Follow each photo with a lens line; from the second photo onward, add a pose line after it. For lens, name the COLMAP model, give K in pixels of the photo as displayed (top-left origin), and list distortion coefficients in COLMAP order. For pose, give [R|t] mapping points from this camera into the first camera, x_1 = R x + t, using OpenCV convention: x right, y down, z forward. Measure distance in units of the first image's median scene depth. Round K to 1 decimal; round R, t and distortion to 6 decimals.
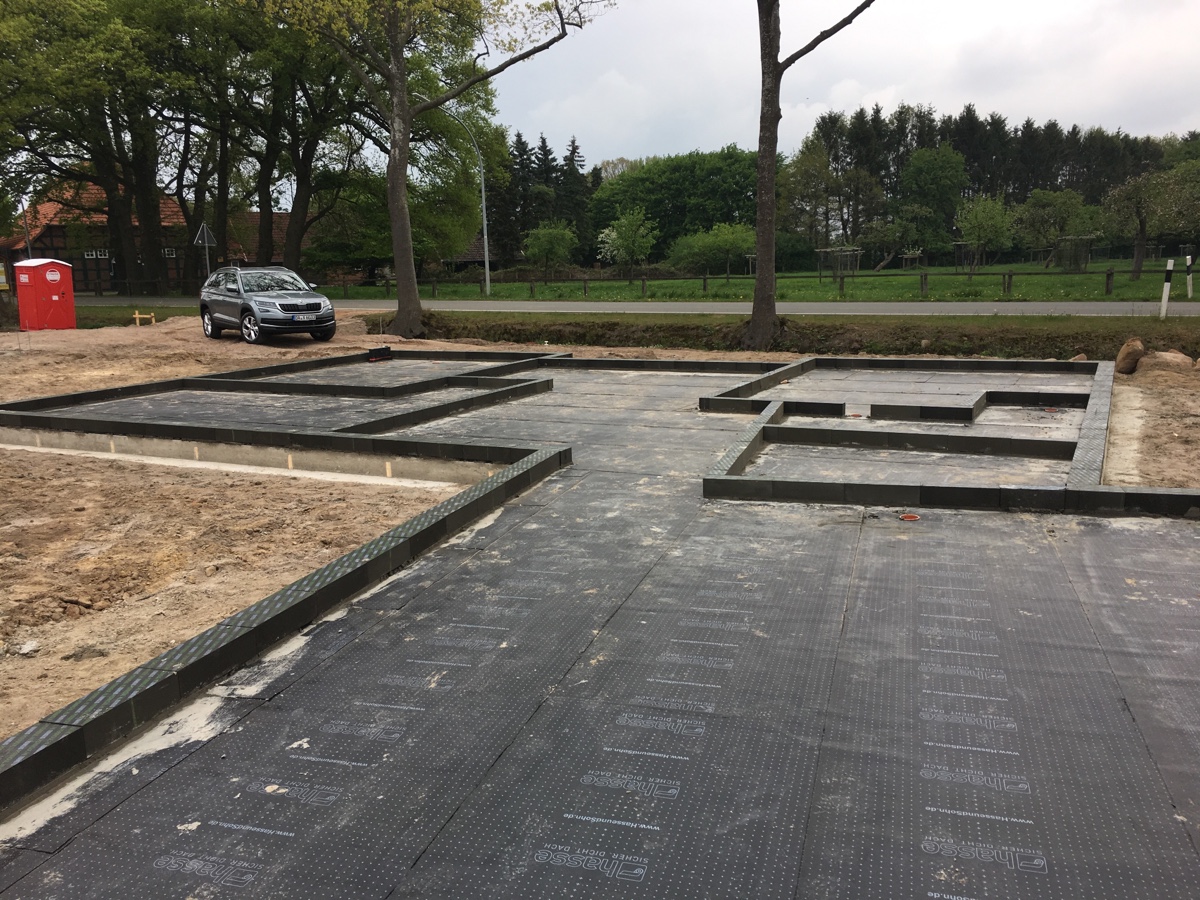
lens RADIAL K [[1013.3, 0, 606.2], [0, 1013.3, 452.6], [0, 0, 1]] dist [0.039351, -0.072866]
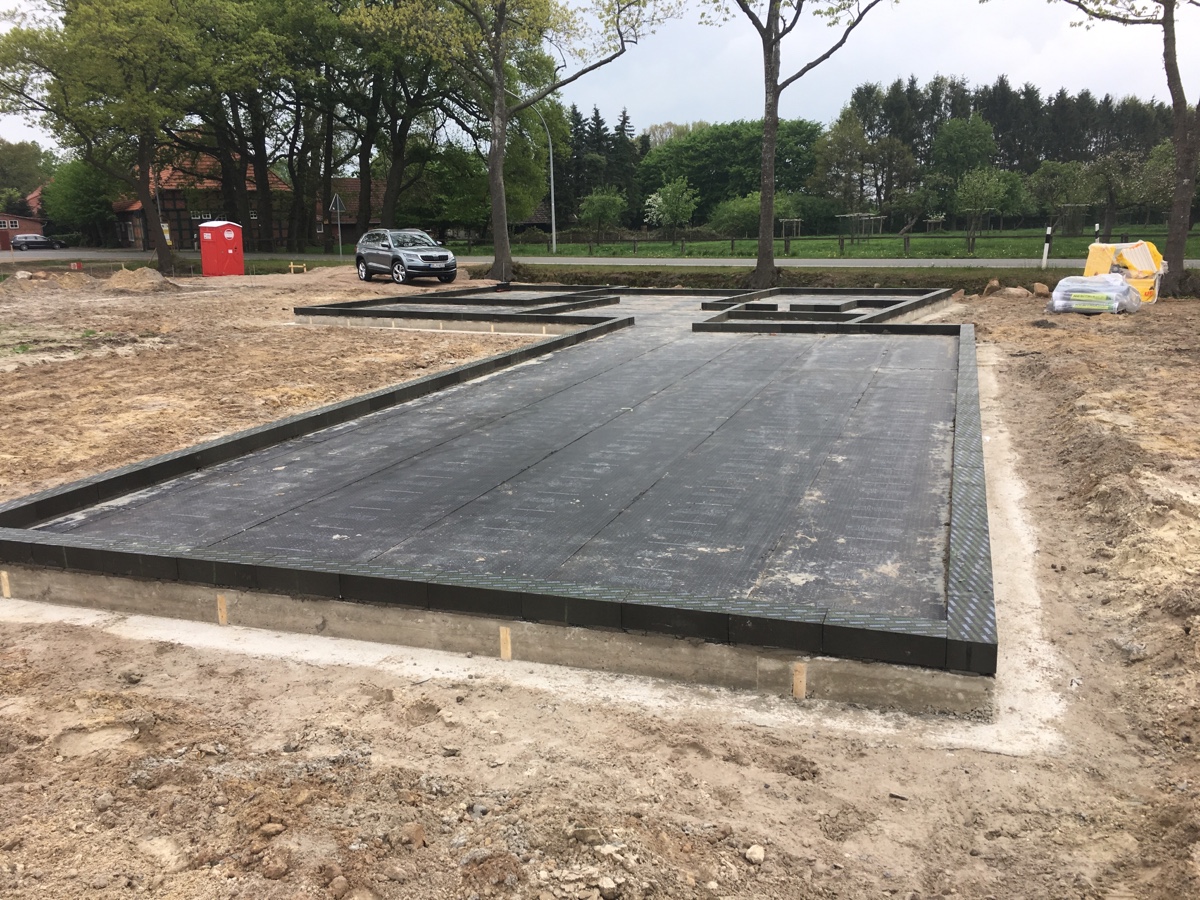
lens RADIAL K [[1013.3, 0, 590.3], [0, 1013.3, 453.0], [0, 0, 1]] dist [0.039351, -0.072866]
pose [[0.998211, 0.018375, -0.056893, 0.000011], [-0.016298, 0.999191, 0.036759, 0.029435], [0.057522, -0.035766, 0.997703, -0.164679]]
